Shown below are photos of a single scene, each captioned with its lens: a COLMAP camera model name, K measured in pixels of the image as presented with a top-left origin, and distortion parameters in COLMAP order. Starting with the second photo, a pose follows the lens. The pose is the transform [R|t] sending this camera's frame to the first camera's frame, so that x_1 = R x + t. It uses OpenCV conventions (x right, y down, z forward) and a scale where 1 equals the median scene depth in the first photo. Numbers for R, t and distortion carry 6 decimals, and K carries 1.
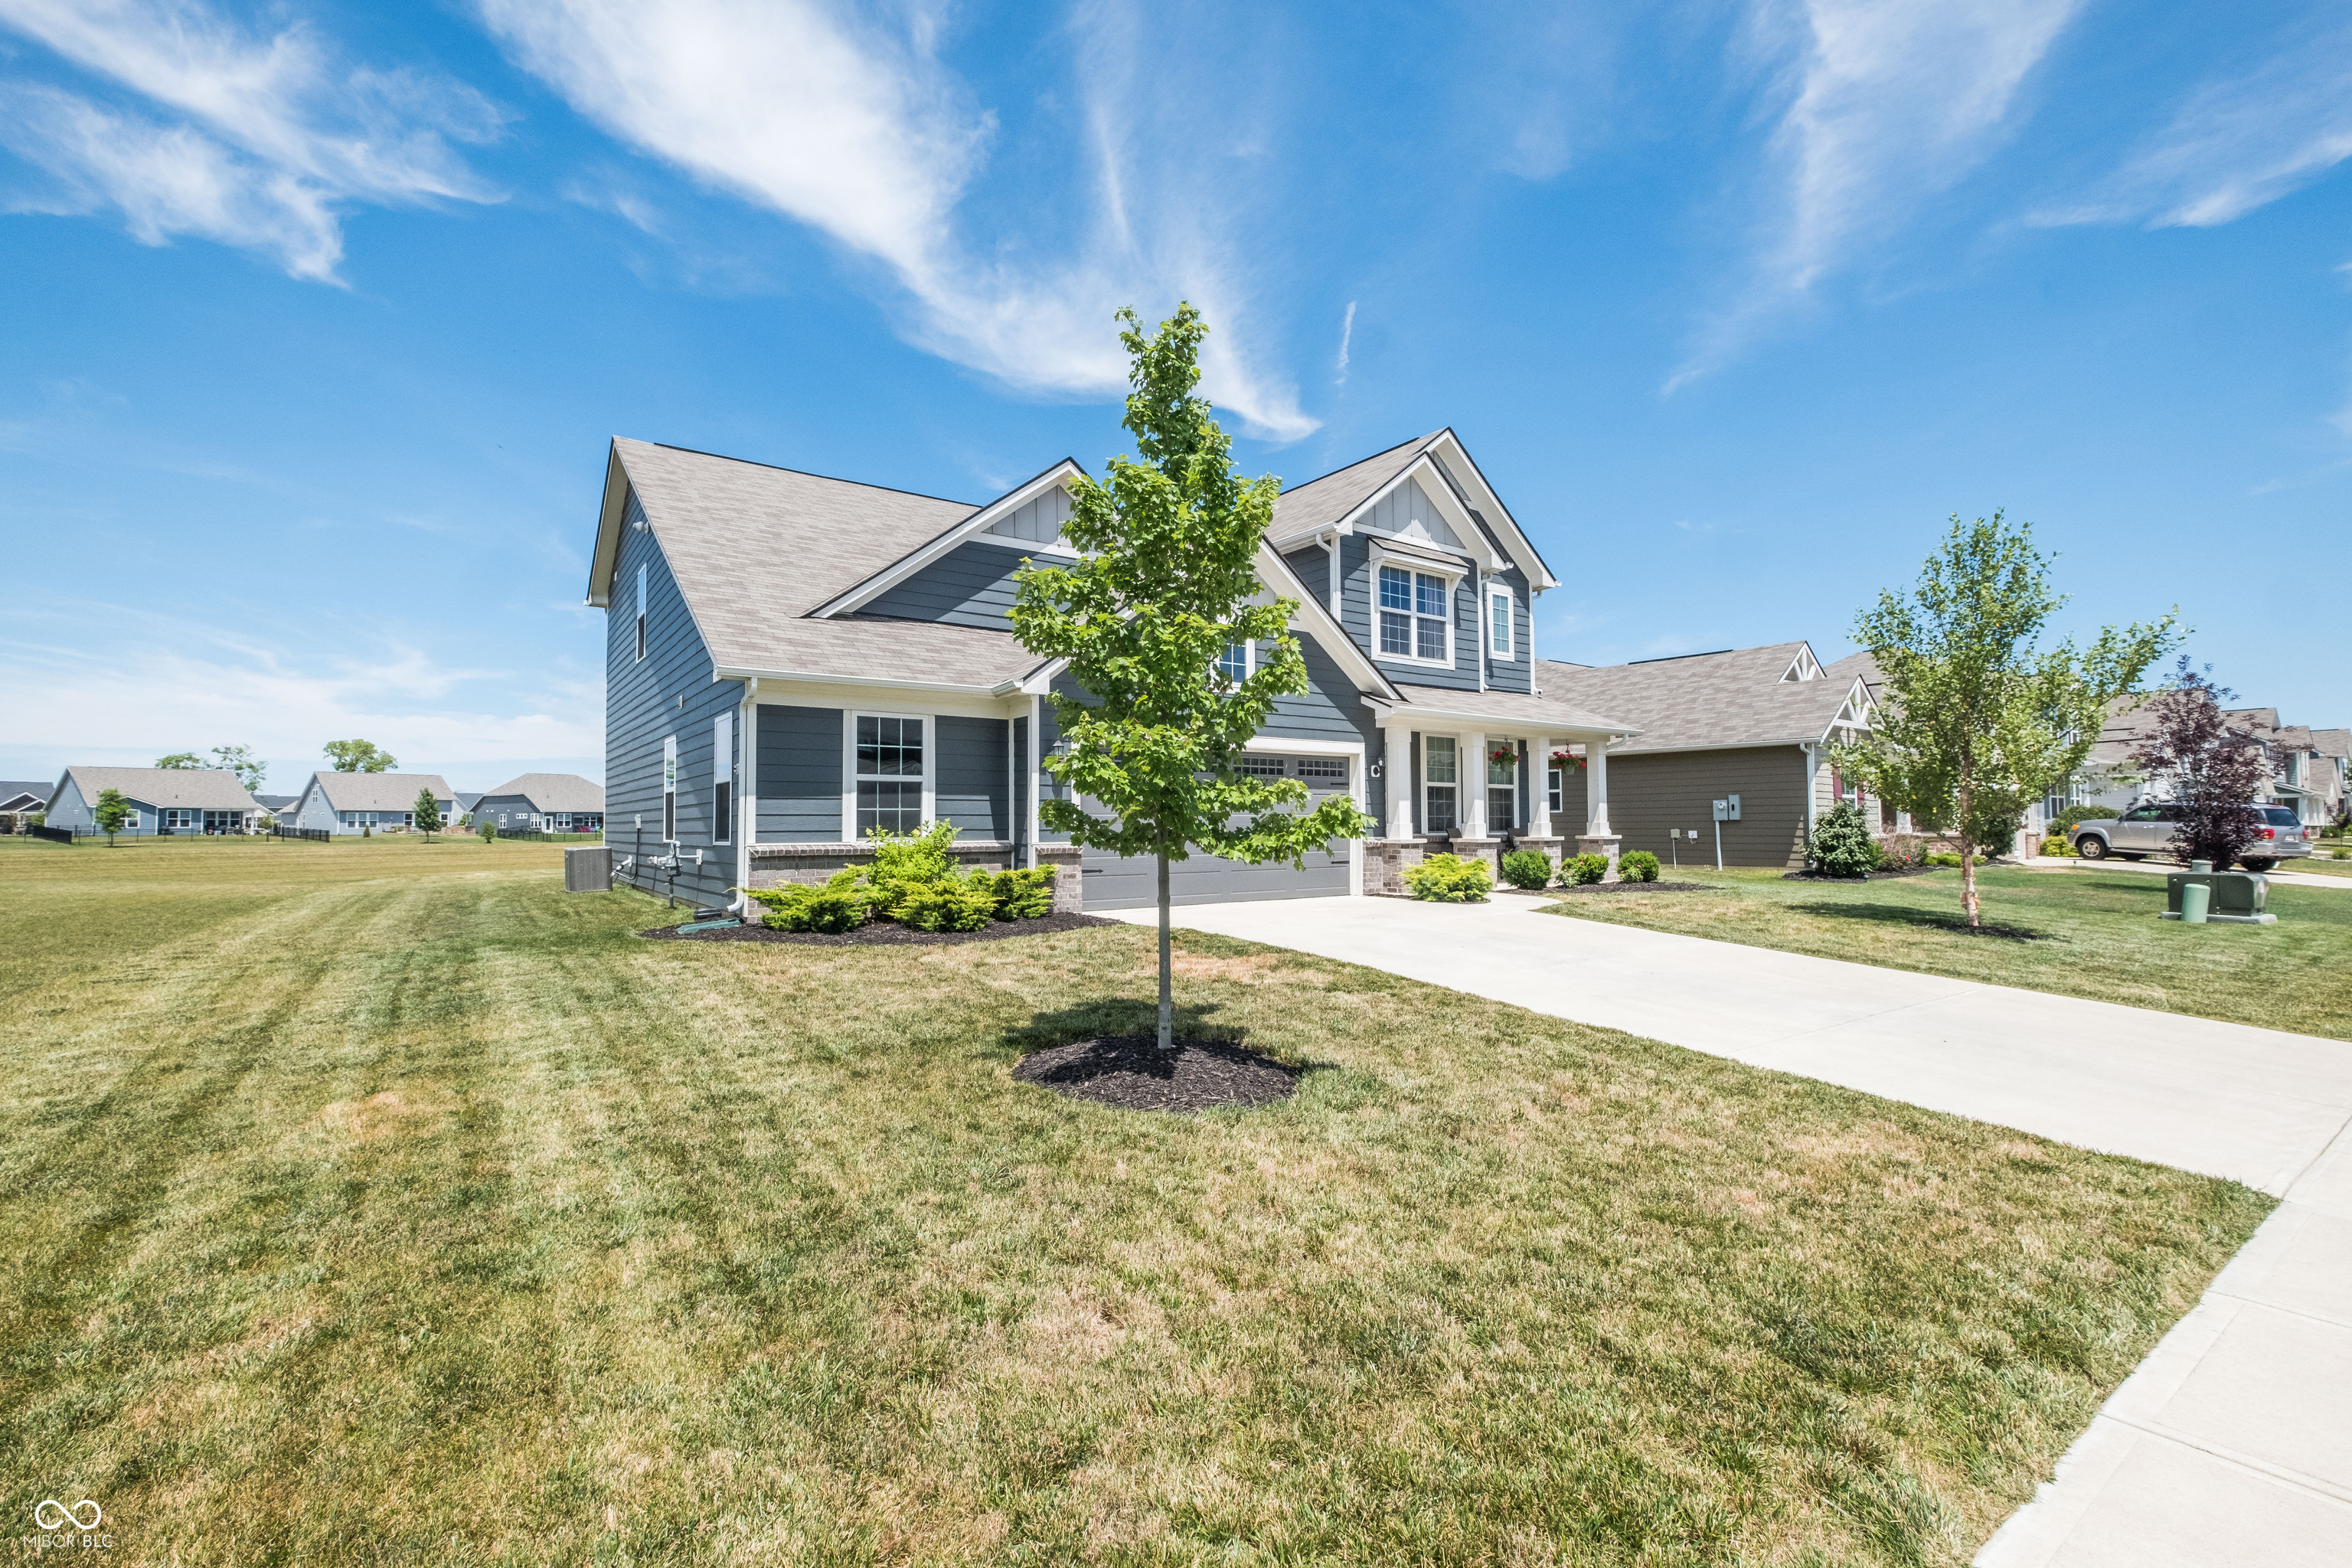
lens RADIAL K [[1014.6, 0, 1195.2], [0, 1014.6, 793.0], [0, 0, 1]] dist [-0.005533, -0.001318]
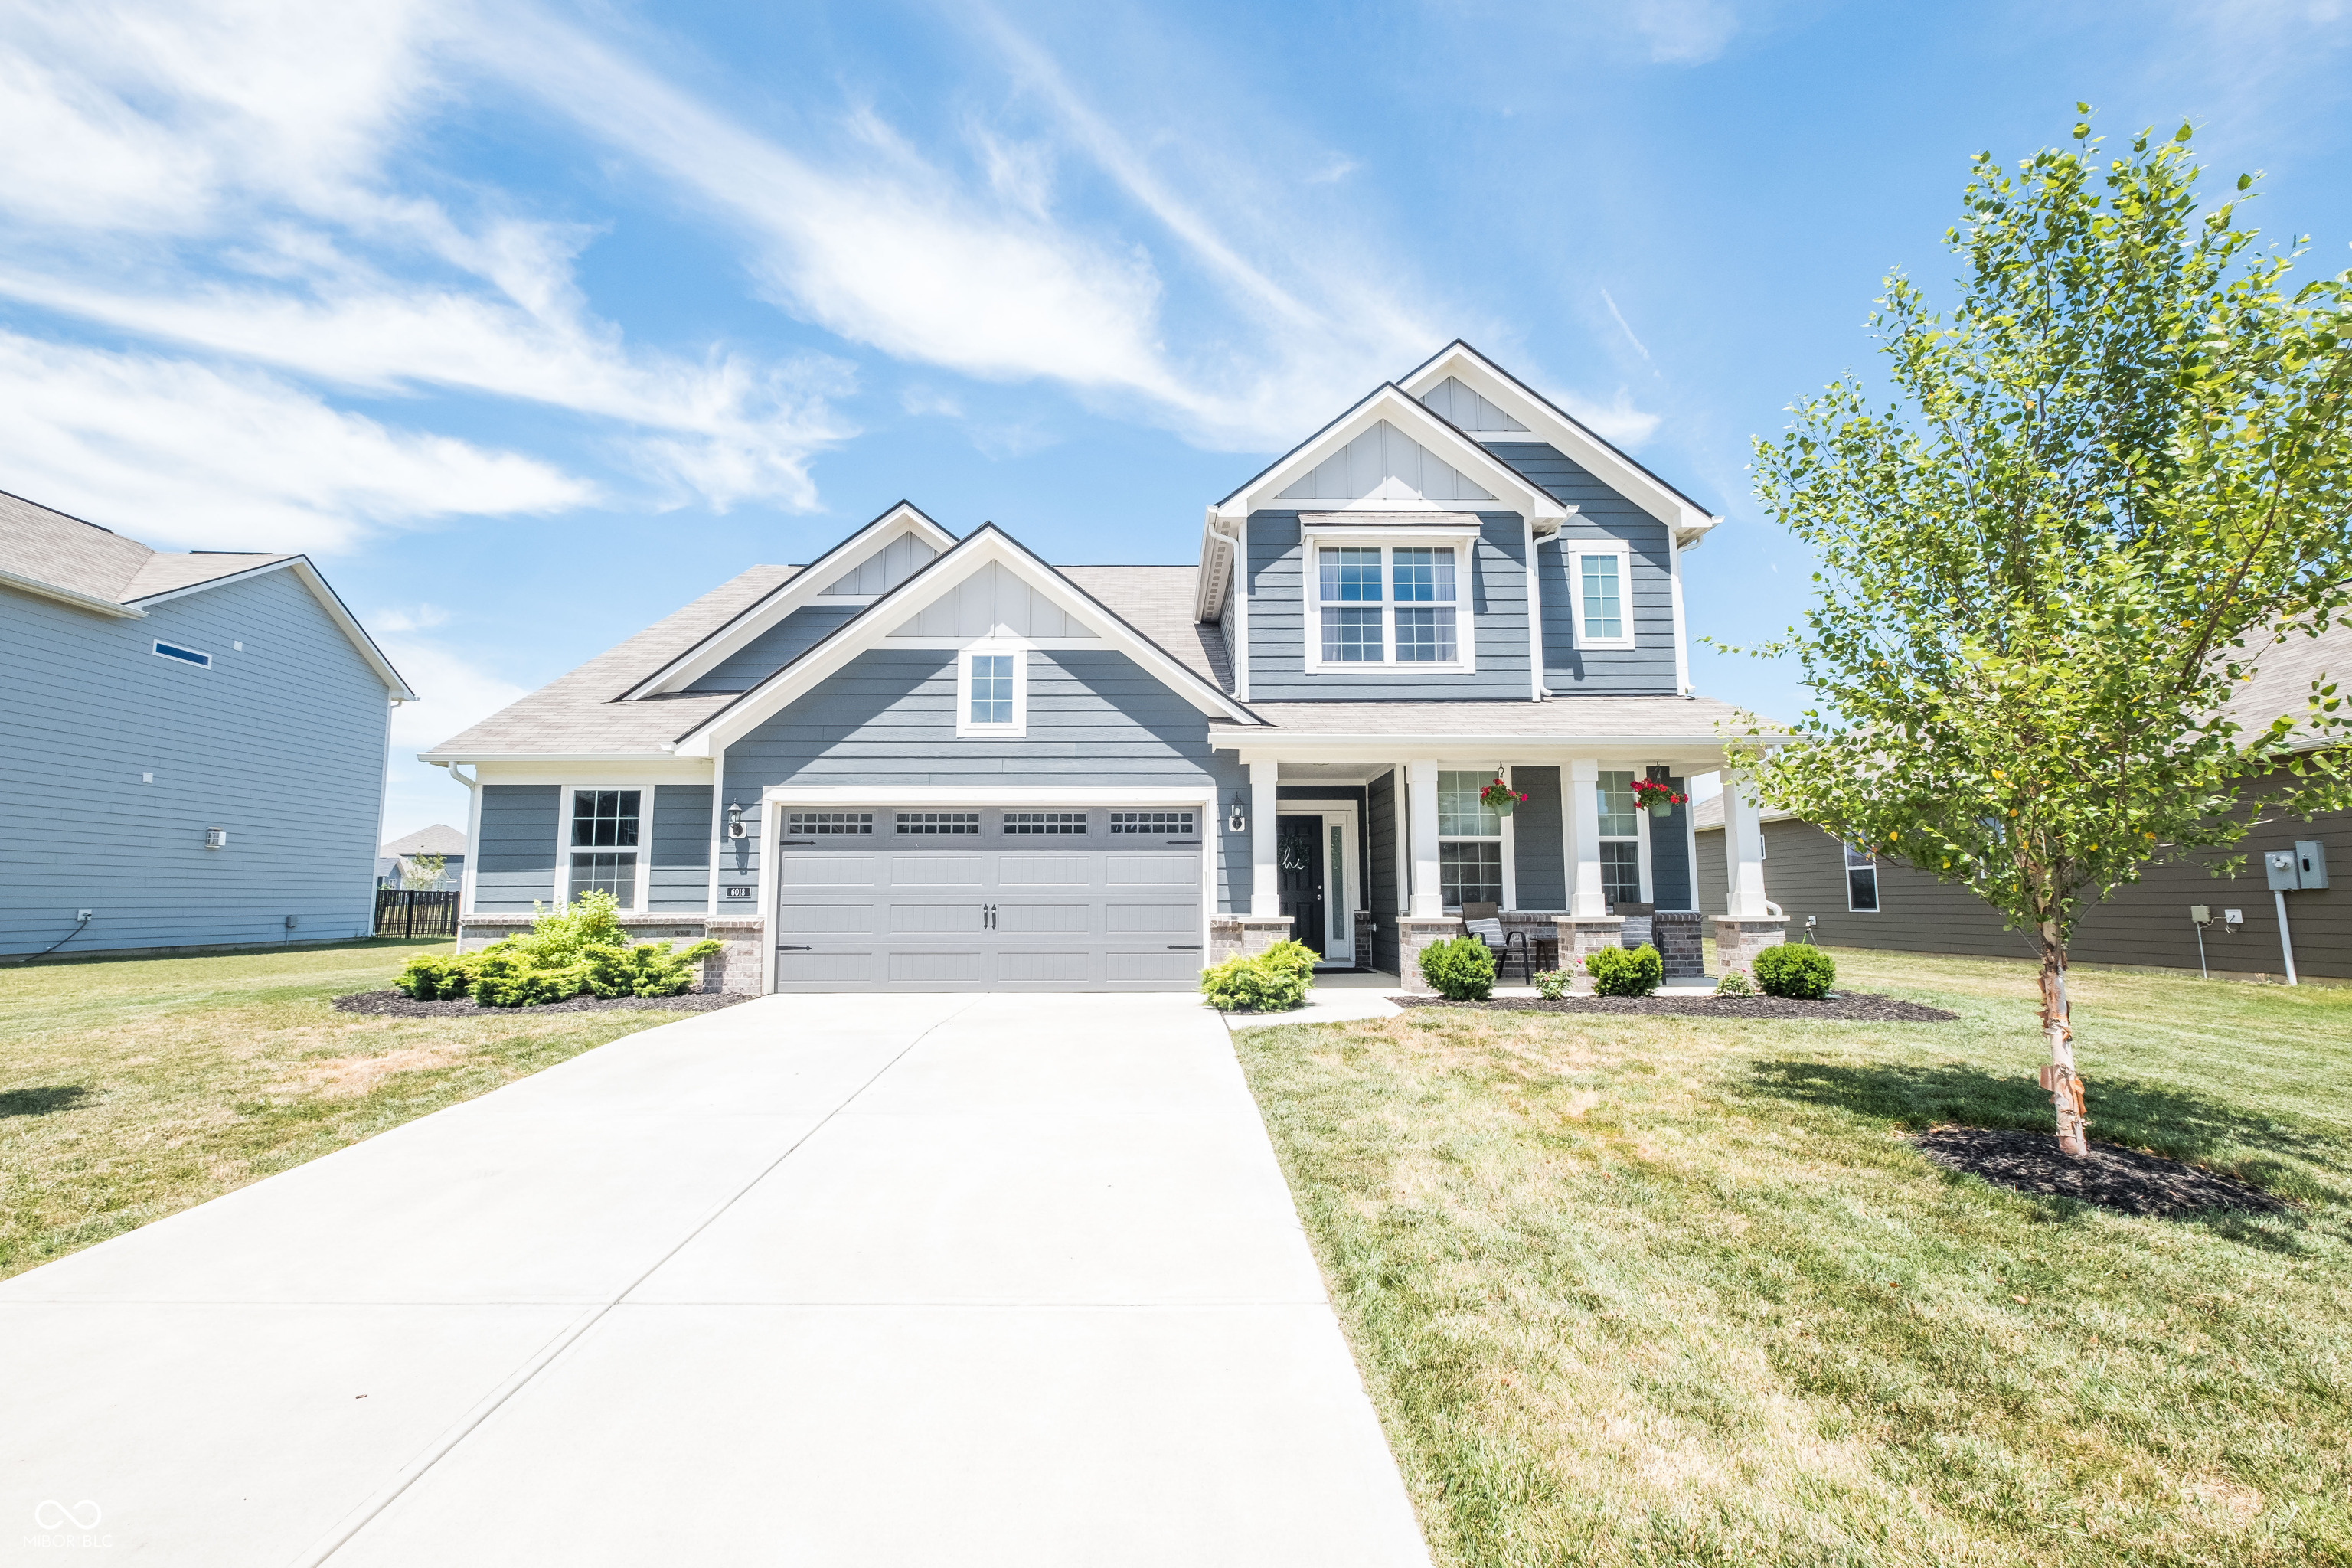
lens RADIAL K [[1014.6, 0, 1181.5], [0, 1014.6, 791.4], [0, 0, 1]] dist [-0.005533, -0.001318]
pose [[0.817021, -0.058419, -0.573641, 0.504282], [0.016459, 0.996812, -0.078072, 0.010574], [0.576373, 0.054345, 0.815378, 0.336006]]
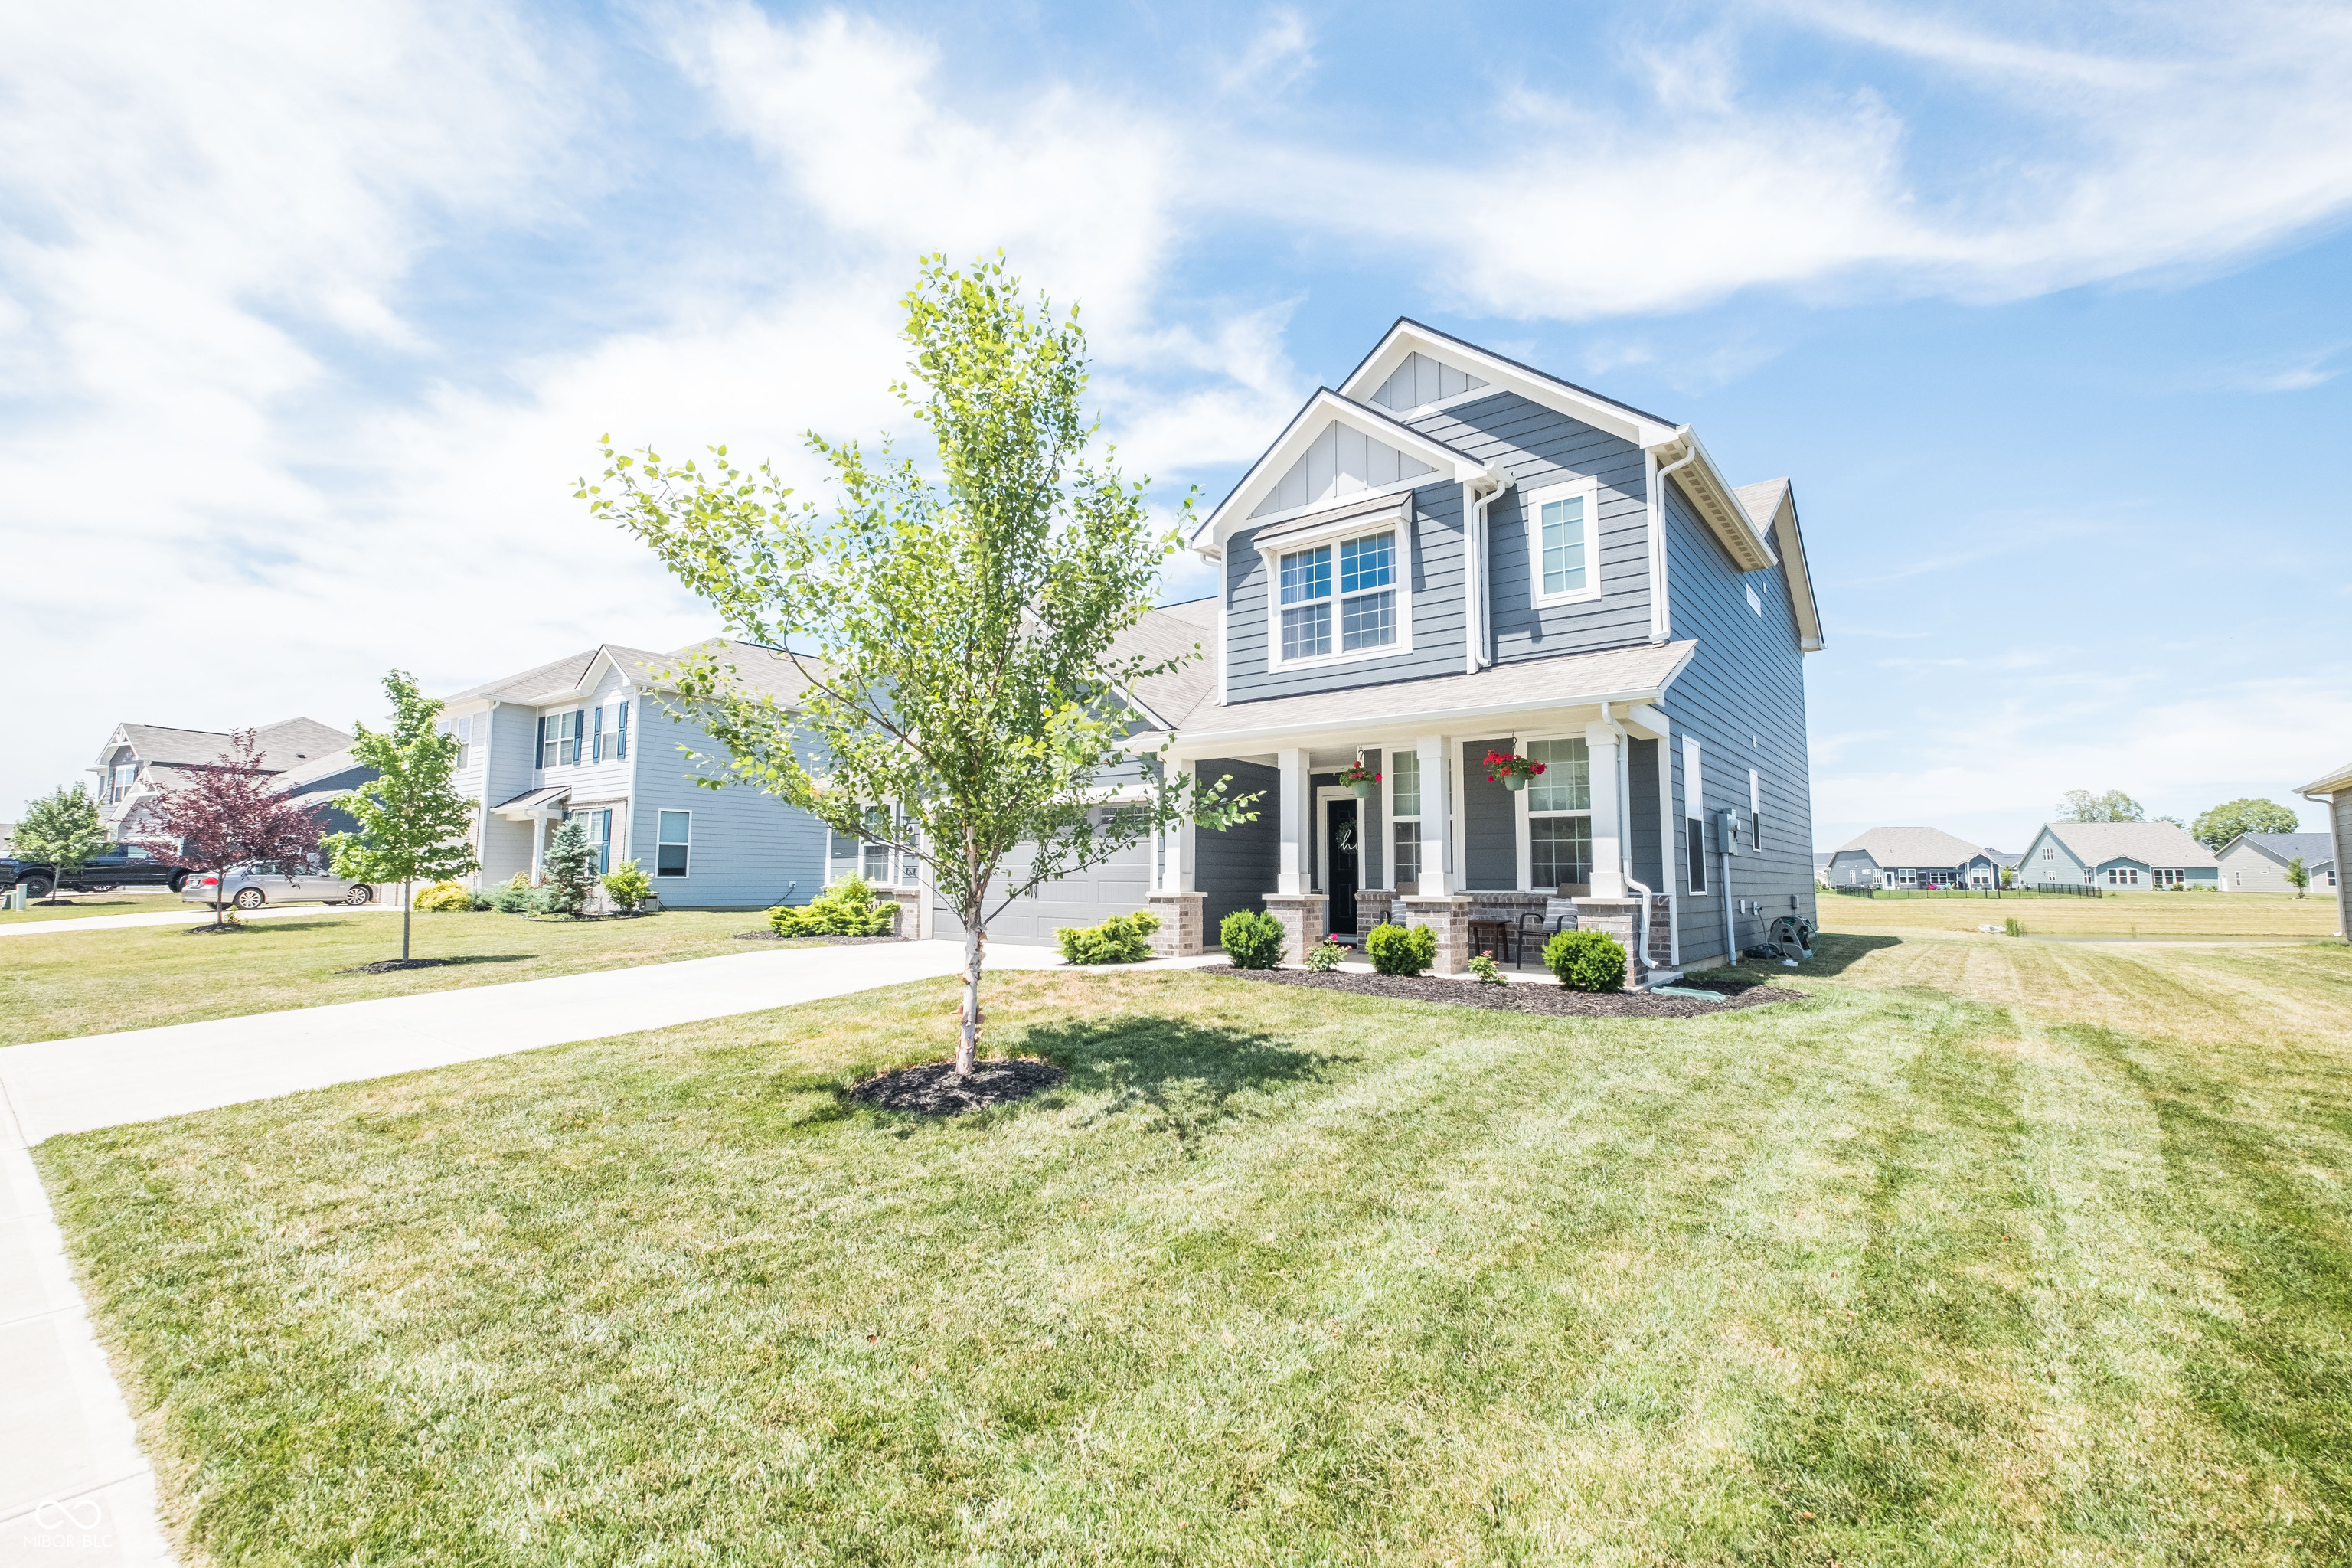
lens RADIAL K [[1014.6, 0, 1180.9], [0, 1014.6, 778.7], [0, 0, 1]] dist [-0.005533, -0.001318]
pose [[0.267020, -0.089590, -0.959518, 0.904266], [0.022590, 0.995978, -0.086708, 0.021858], [0.963426, 0.001477, 0.267970, 0.689043]]
